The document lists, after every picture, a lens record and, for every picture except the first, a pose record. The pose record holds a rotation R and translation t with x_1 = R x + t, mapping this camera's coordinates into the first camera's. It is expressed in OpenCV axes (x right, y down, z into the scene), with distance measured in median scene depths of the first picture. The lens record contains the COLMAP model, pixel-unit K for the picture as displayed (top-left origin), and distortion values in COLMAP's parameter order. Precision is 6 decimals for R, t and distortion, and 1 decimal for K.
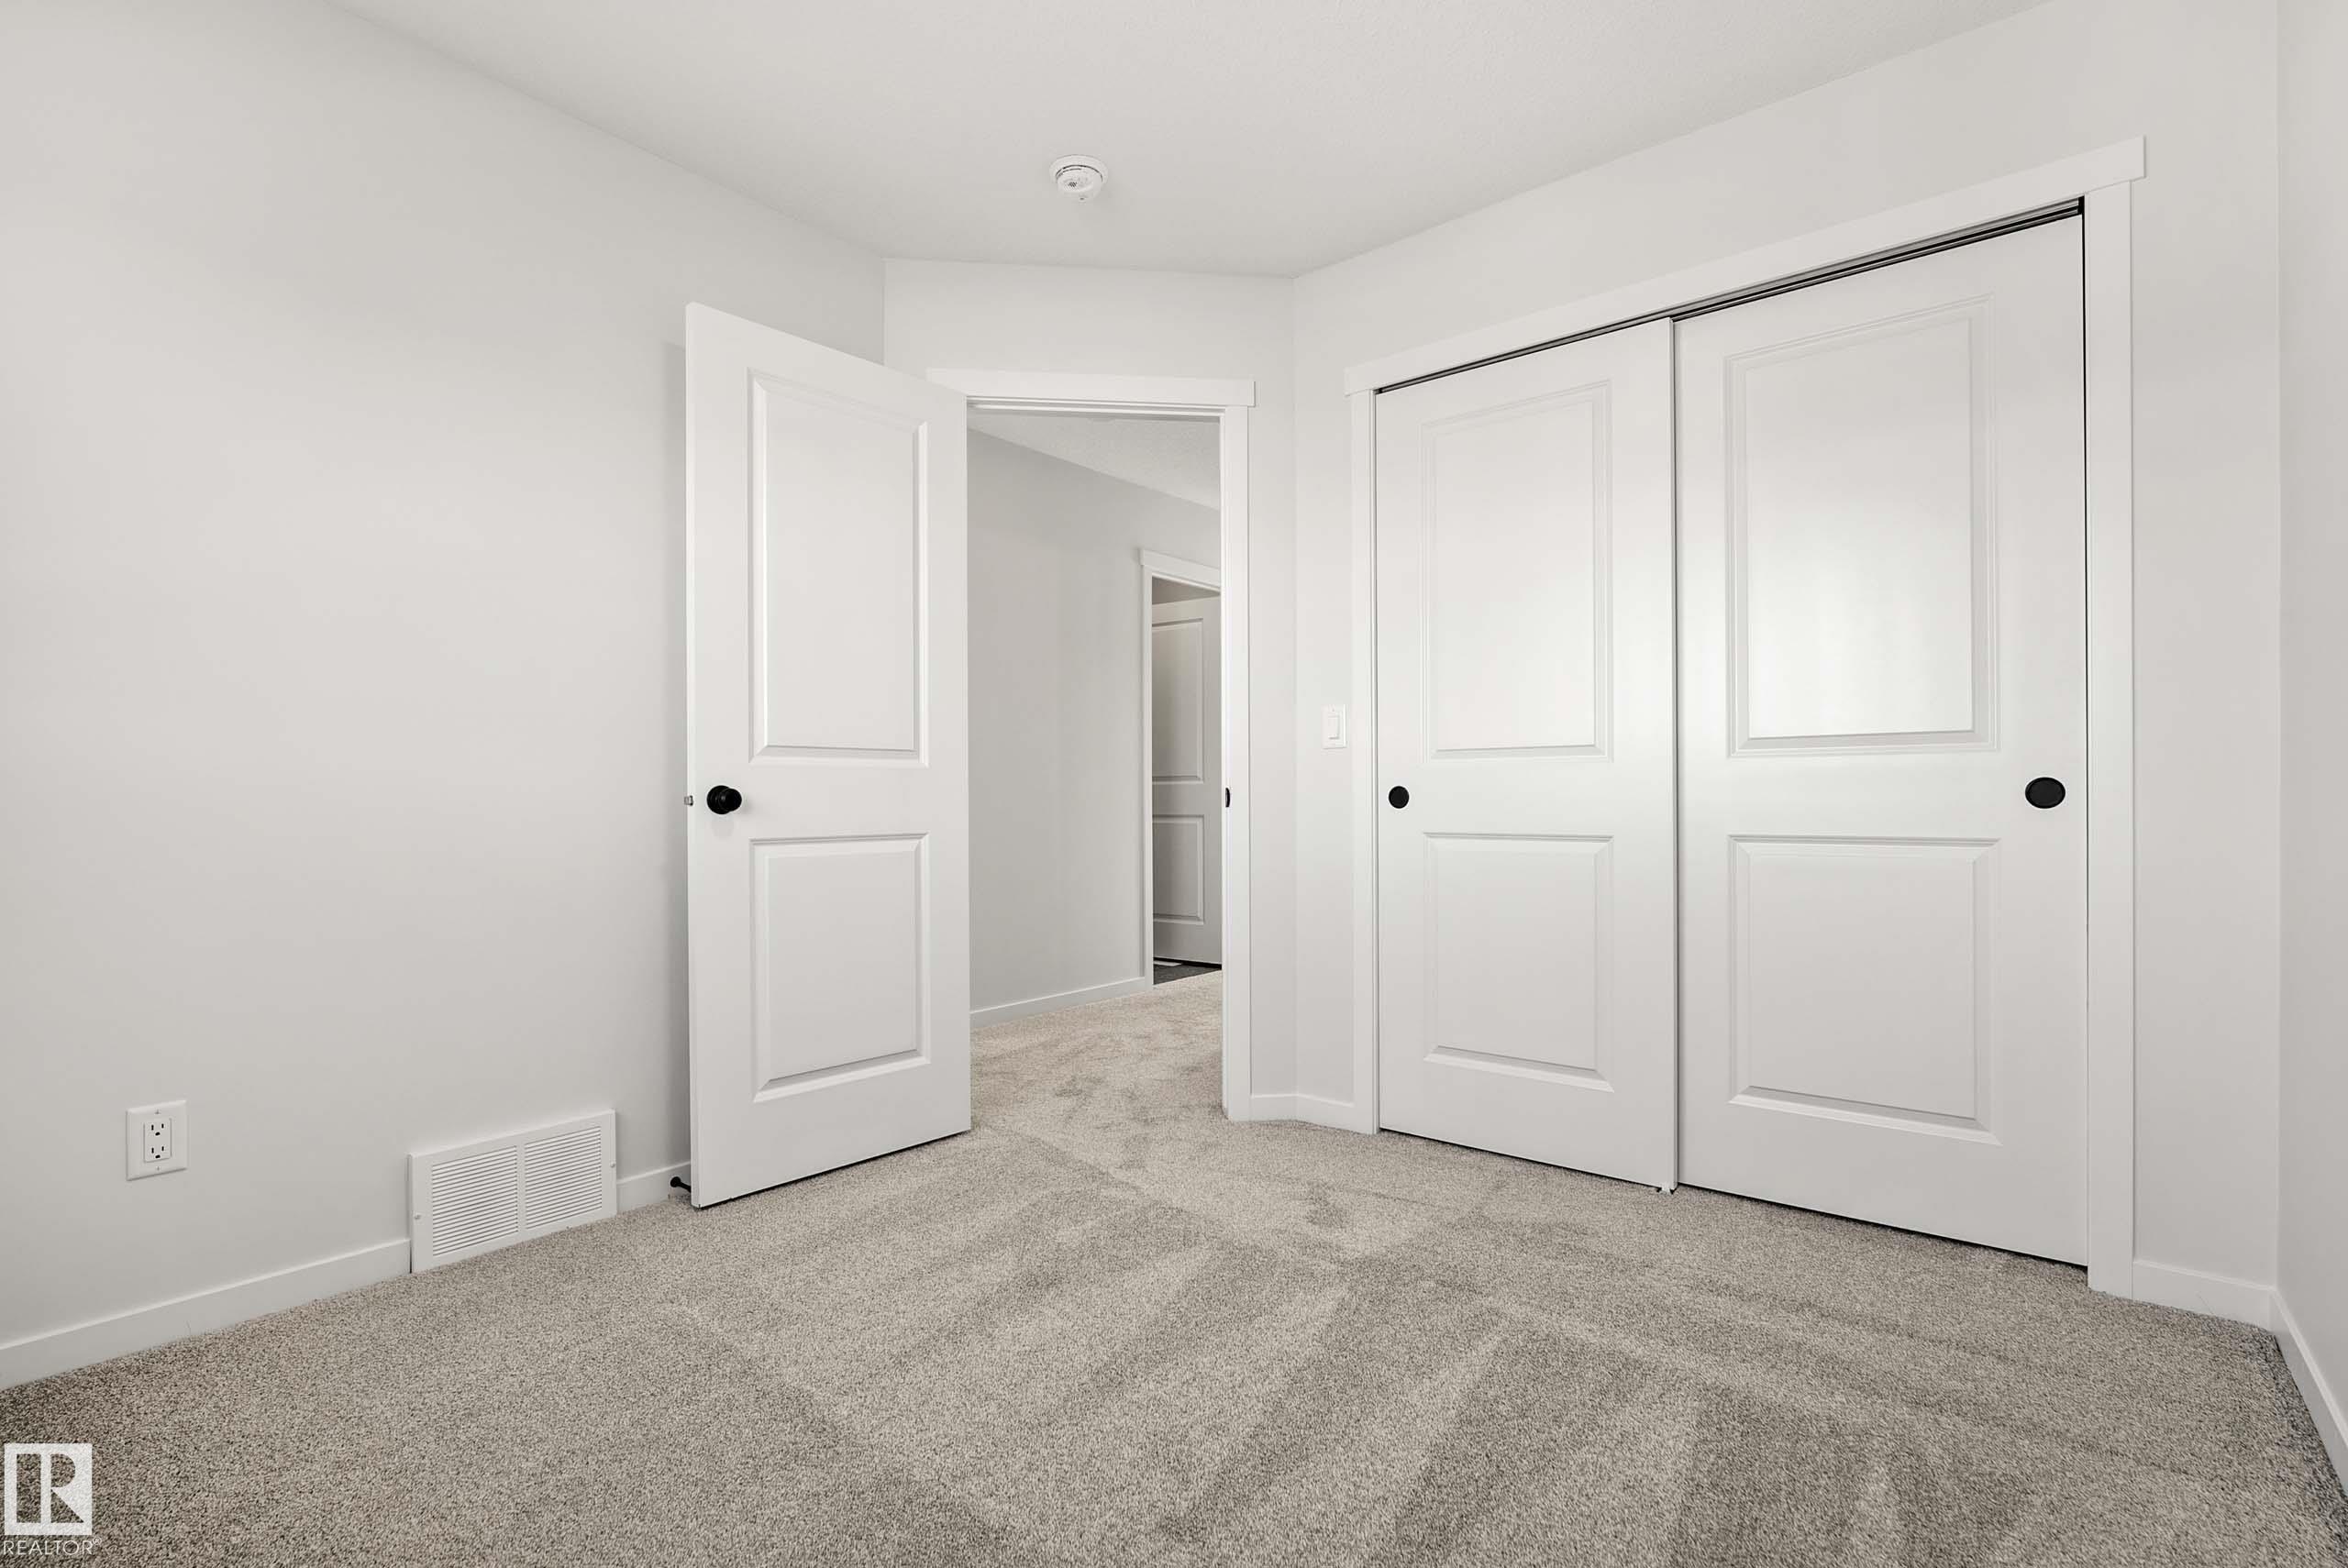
lens RADIAL K [[1081.4, 0, 1177.0], [0, 1081.4, 797.6], [0, 0, 1]] dist [0.026764, -0.000176]
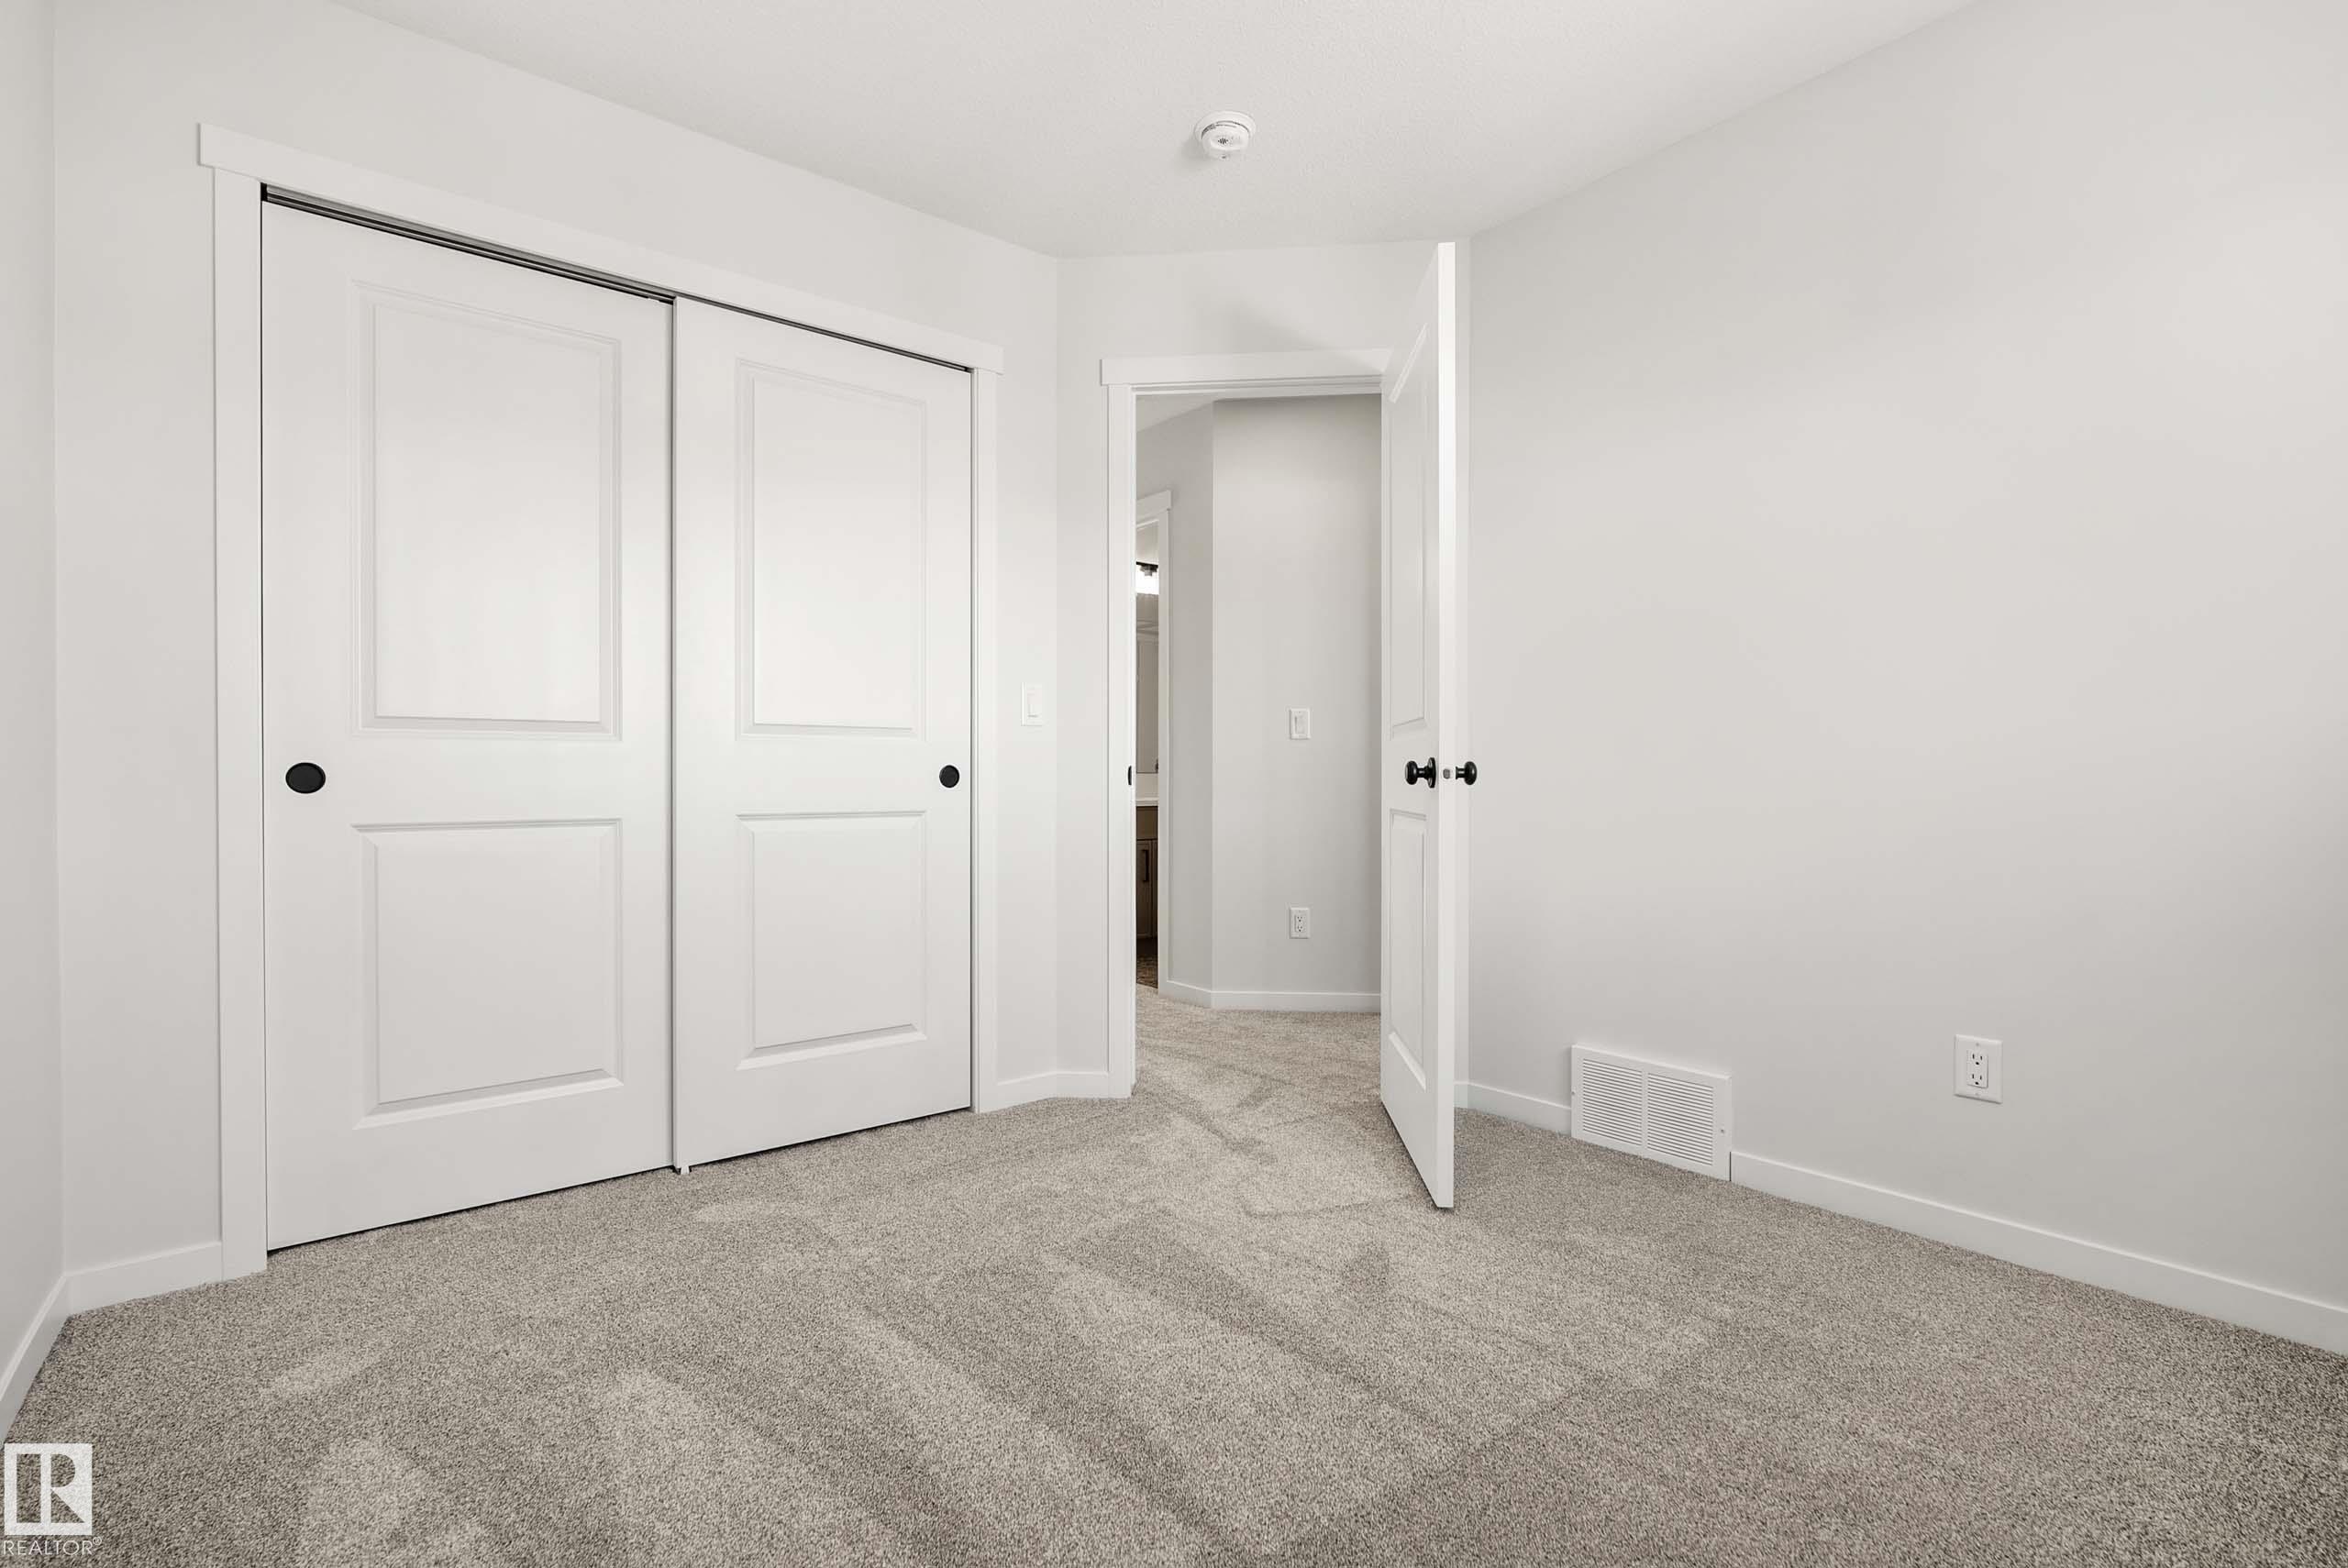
lens RADIAL K [[1081.4, 0, 1171.5], [0, 1081.4, 772.0], [0, 0, 1]] dist [0.026764, -0.000176]
pose [[0.265724, 0.007911, 0.964017, -0.380060], [0.002220, 0.999959, -0.008818, 0.003630], [-0.964047, 0.004483, 0.265695, 0.287167]]
